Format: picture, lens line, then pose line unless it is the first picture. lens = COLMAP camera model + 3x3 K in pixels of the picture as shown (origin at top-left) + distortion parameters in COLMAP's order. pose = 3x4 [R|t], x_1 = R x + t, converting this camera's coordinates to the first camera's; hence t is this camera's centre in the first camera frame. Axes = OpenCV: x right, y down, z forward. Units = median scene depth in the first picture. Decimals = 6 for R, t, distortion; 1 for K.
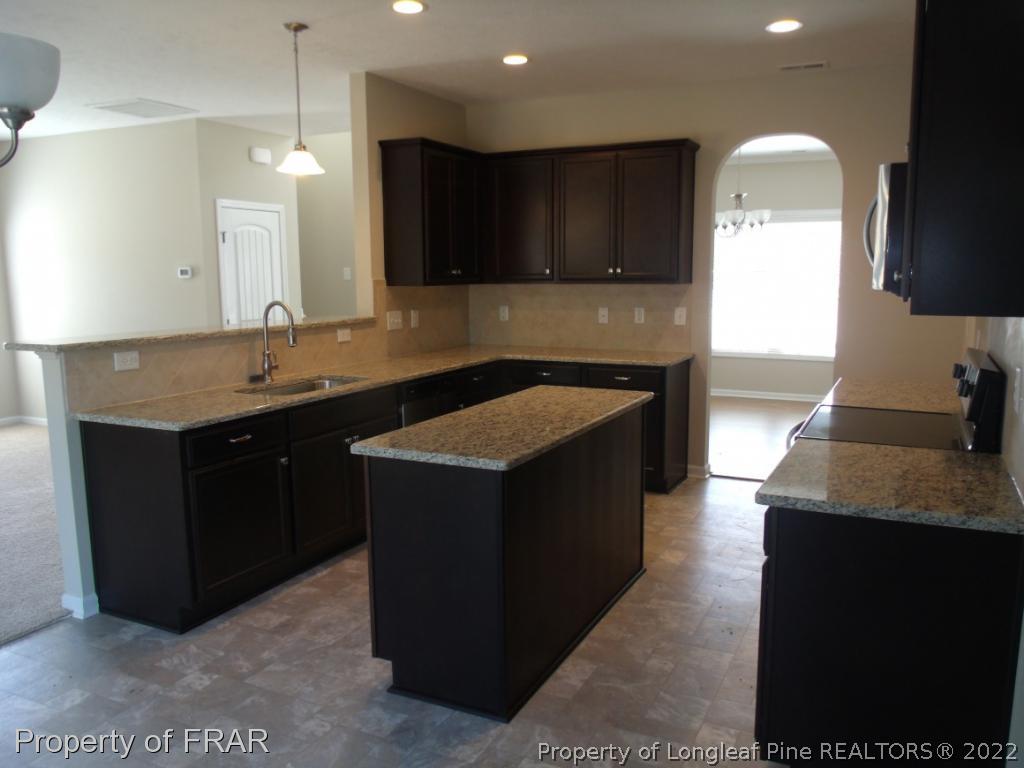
lens RADIAL K [[811.4, 0, 519.2], [0, 811.4, 384.3], [0, 0, 1]] dist [-0.041345, 0.011057]
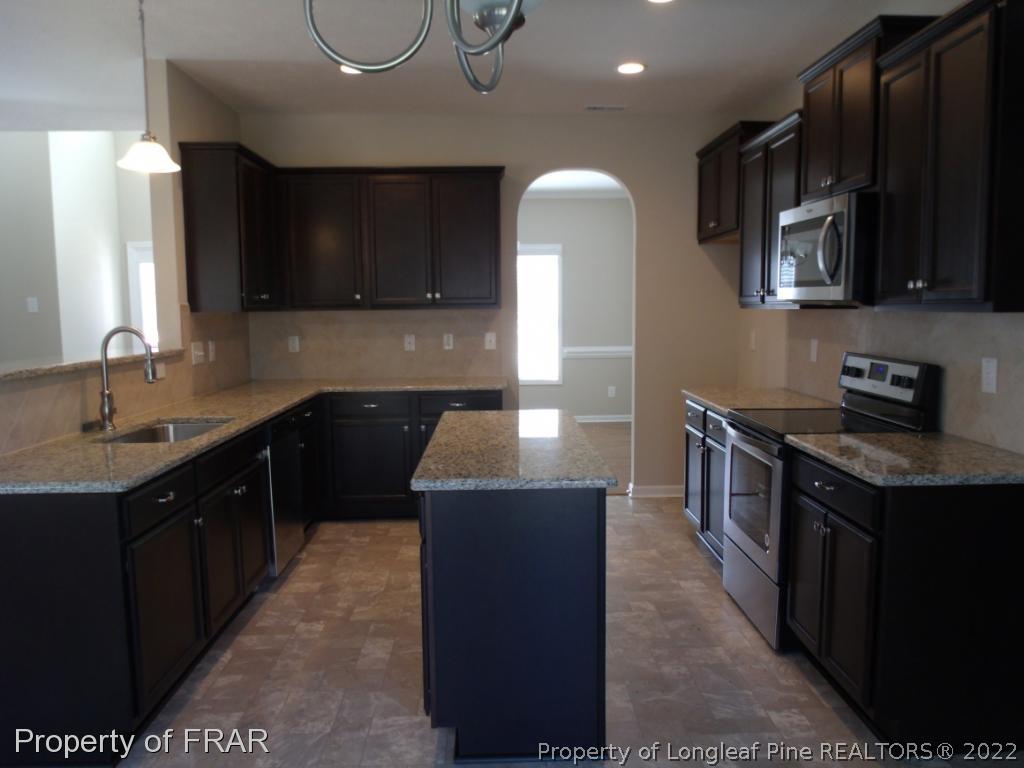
lens RADIAL K [[811.4, 0, 520.8], [0, 811.4, 388.1], [0, 0, 1]] dist [-0.041345, 0.011057]
pose [[0.883511, -0.048274, 0.465917, -0.314272], [0.068579, 0.997288, -0.026716, 0.005128], [-0.463364, 0.055556, 0.884425, 0.118570]]
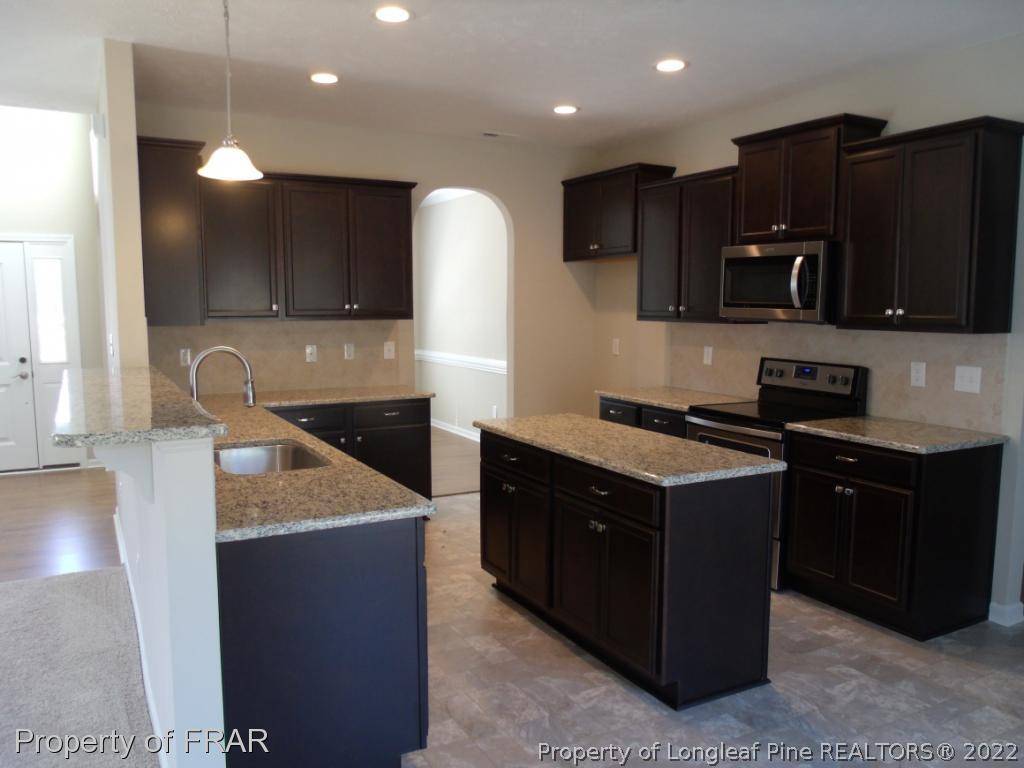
lens RADIAL K [[811.4, 0, 520.3], [0, 811.4, 387.7], [0, 0, 1]] dist [-0.041345, 0.011057]
pose [[0.582741, -0.076869, 0.809014, -0.707478], [0.108240, 0.993988, 0.016478, -0.046527], [-0.805417, 0.077965, 0.587558, 0.339413]]
